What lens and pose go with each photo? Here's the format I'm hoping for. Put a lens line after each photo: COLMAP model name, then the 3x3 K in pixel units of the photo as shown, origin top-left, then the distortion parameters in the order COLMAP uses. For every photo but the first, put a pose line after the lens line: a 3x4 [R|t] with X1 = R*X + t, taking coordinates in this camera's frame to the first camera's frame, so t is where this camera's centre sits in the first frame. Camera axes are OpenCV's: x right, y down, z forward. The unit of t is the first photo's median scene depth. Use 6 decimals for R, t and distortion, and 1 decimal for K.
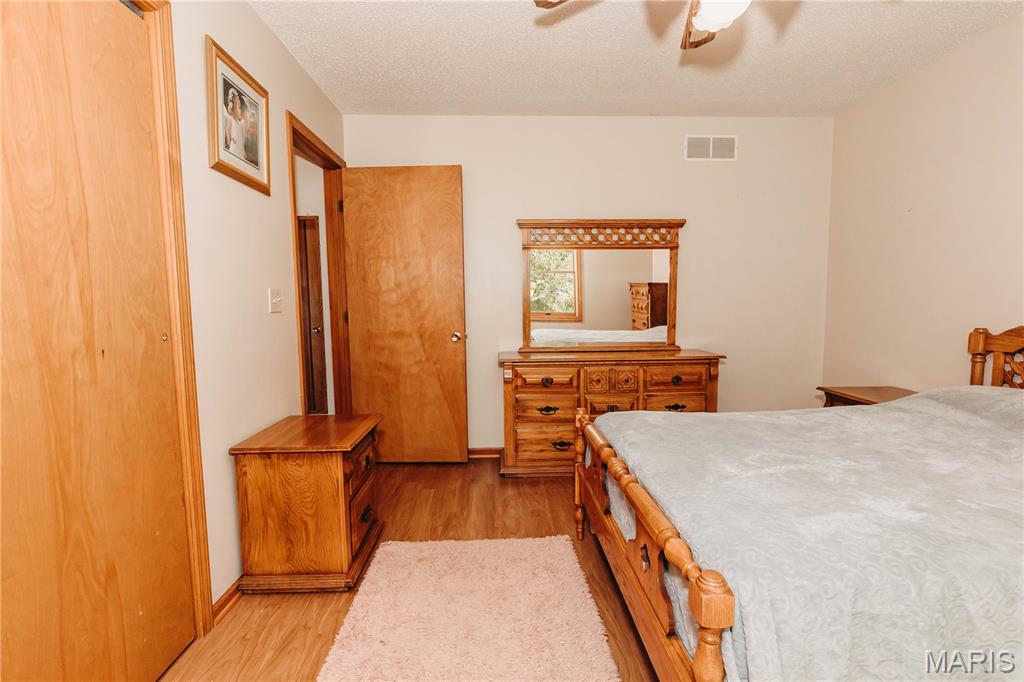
lens RADIAL K [[481.5, 0, 512.0], [0, 481.5, 341.0], [0, 0, 1]] dist [0.001190, 0.000452]
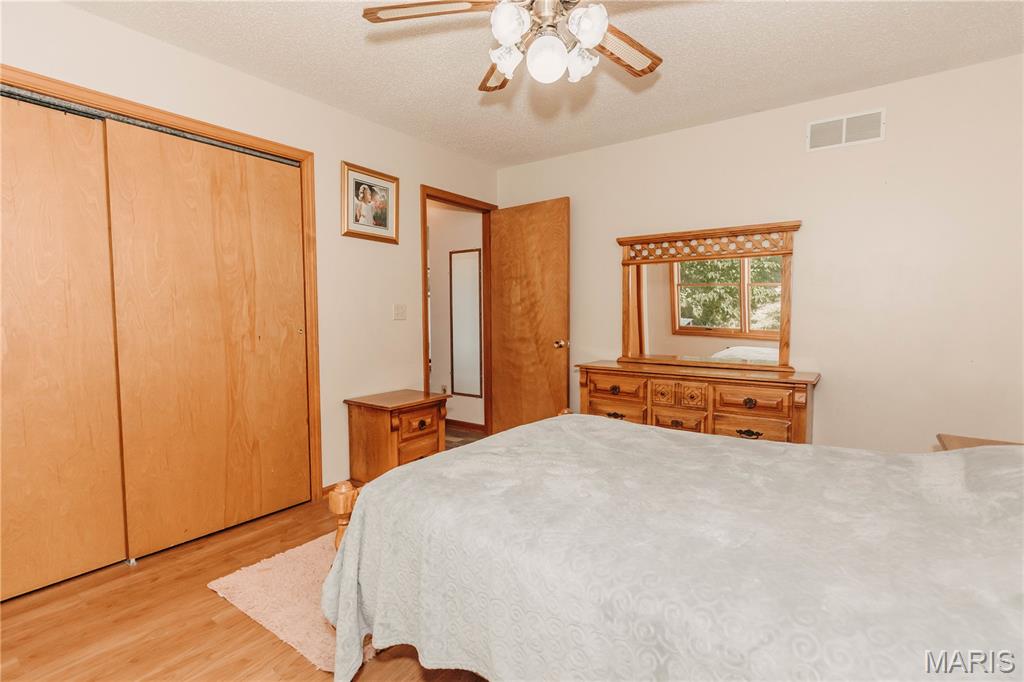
lens RADIAL K [[481.5, 0, 512.0], [0, 481.5, 341.0], [0, 0, 1]] dist [0.001190, 0.000452]
pose [[0.788082, 0.044666, -0.613948, 0.535631], [-0.056924, 0.998378, -0.000436, -0.008856], [0.612933, 0.035292, 0.789347, 0.012143]]
